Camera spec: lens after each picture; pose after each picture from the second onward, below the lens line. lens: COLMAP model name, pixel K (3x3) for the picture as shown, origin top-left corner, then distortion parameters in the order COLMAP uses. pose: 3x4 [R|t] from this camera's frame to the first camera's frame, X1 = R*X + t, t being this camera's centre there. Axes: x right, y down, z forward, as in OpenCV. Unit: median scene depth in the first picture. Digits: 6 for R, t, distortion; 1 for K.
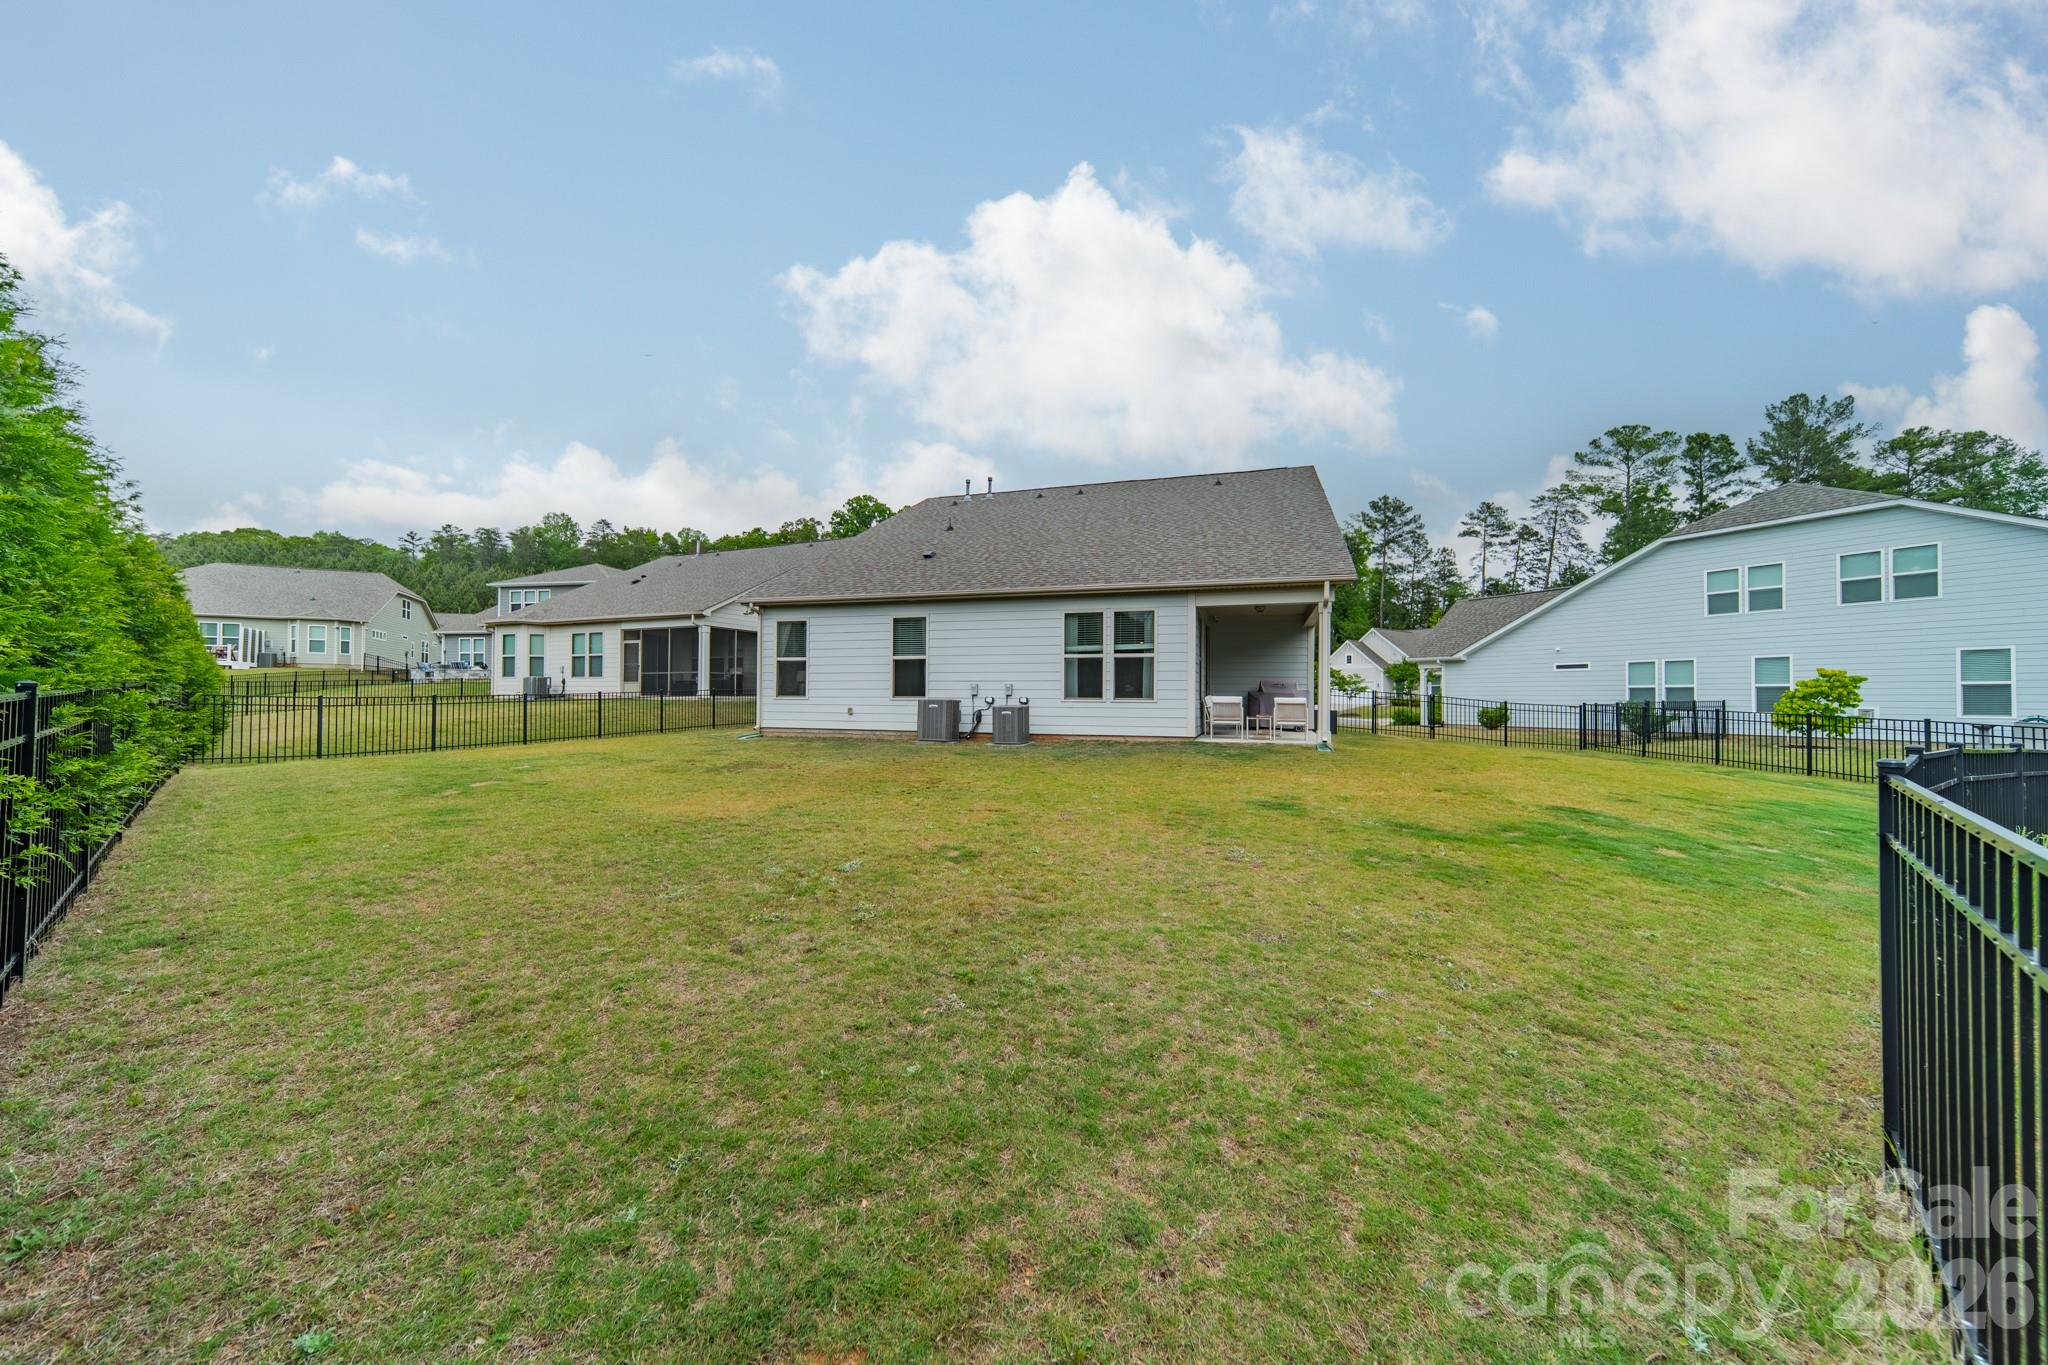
lens RADIAL K [[719.0, 0, 1024.9], [0, 719.0, 679.3], [0, 0, 1]] dist [0.007380, 0.000335]
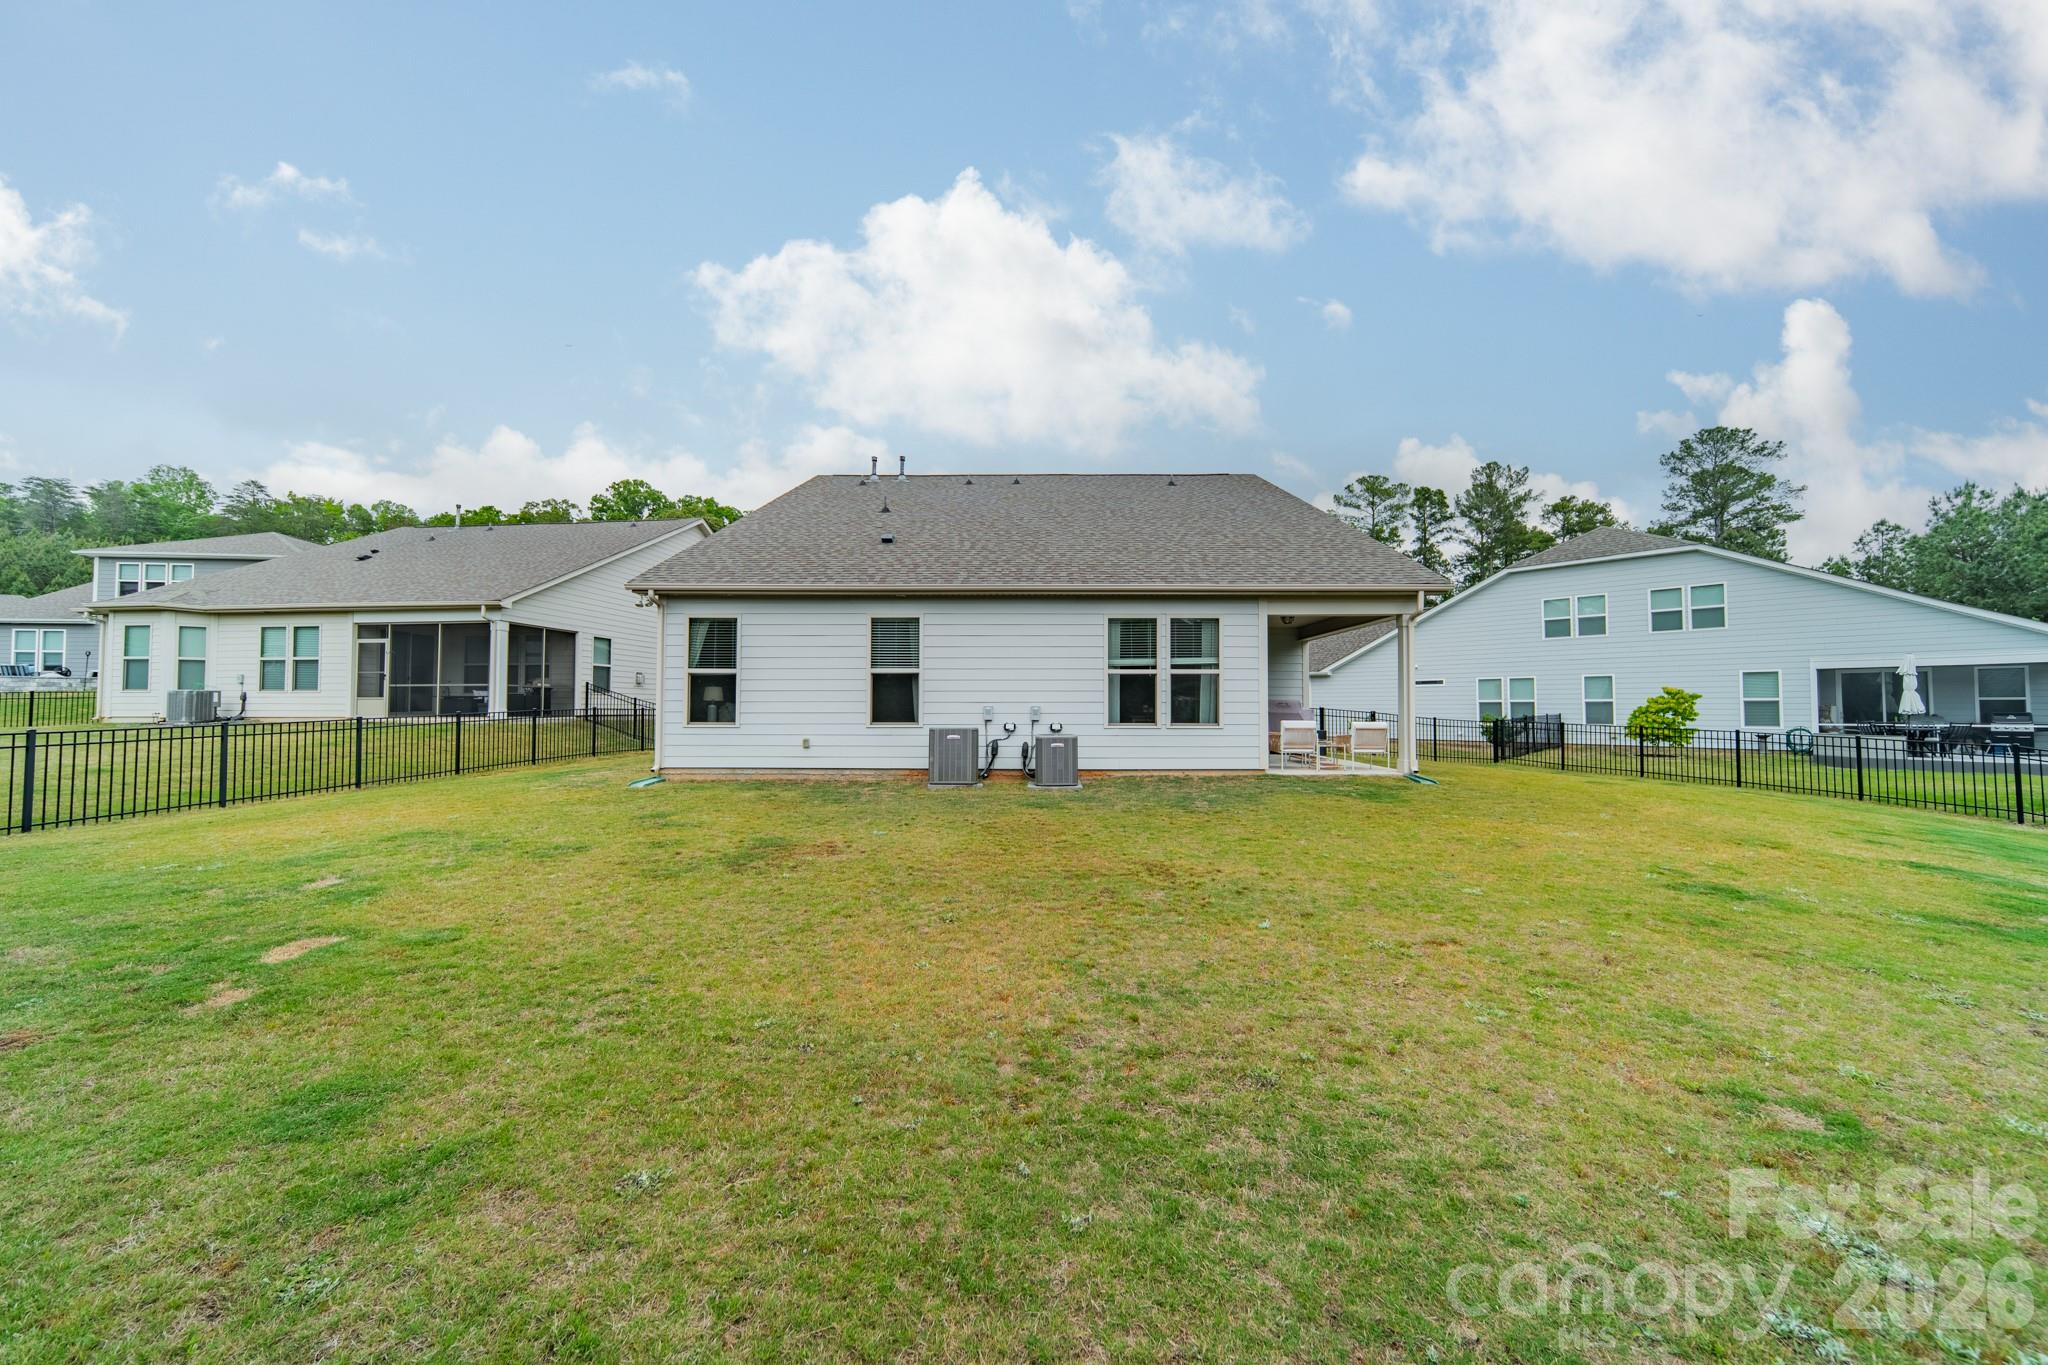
lens RADIAL K [[719.0, 0, 1024.0], [0, 719.0, 679.6], [0, 0, 1]] dist [0.007380, 0.000335]
pose [[0.956686, 0.006113, 0.291059, -0.146144], [-0.002538, 0.999917, -0.012659, -0.006972], [-0.291112, 0.011372, 0.956621, 0.141694]]
